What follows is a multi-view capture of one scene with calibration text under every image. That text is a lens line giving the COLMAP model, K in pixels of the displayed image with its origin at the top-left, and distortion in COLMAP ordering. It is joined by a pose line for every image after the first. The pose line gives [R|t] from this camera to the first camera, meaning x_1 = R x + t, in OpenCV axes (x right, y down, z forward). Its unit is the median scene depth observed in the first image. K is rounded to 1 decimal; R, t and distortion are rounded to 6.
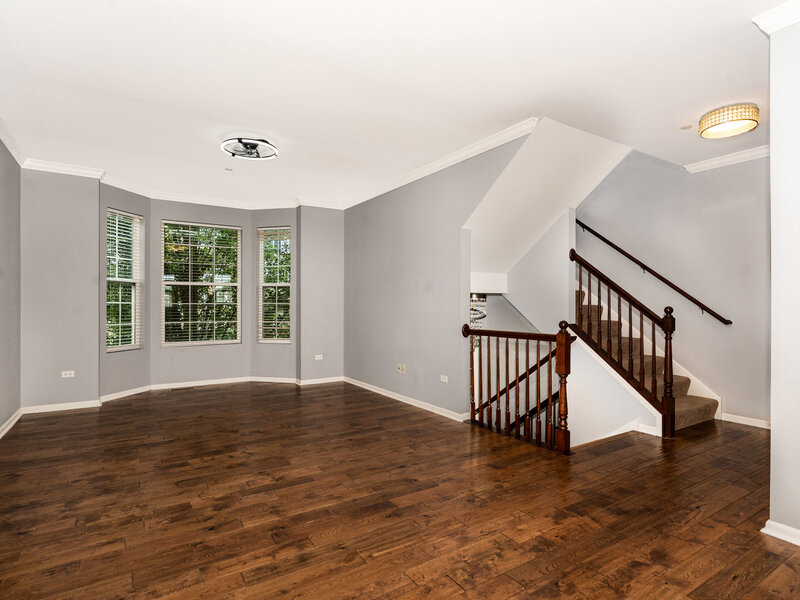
lens RADIAL K [[432.1, 0, 403.5], [0, 432.1, 300.9], [0, 0, 1]] dist [0.007616, 0.001607]
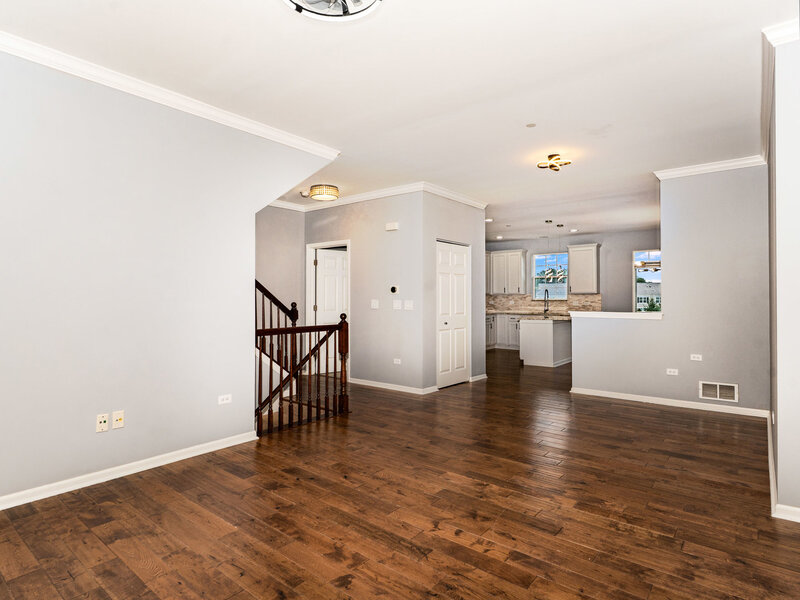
lens RADIAL K [[441.0, 0, 402.3], [0, 441.0, 301.5], [0, 0, 1]] dist [0.001889, 0.000735]
pose [[-0.310179, -0.002582, 0.950675, -1.162446], [-0.005492, 0.999984, 0.000924, 0.009225], [-0.950662, -0.004934, -0.310189, 1.484765]]
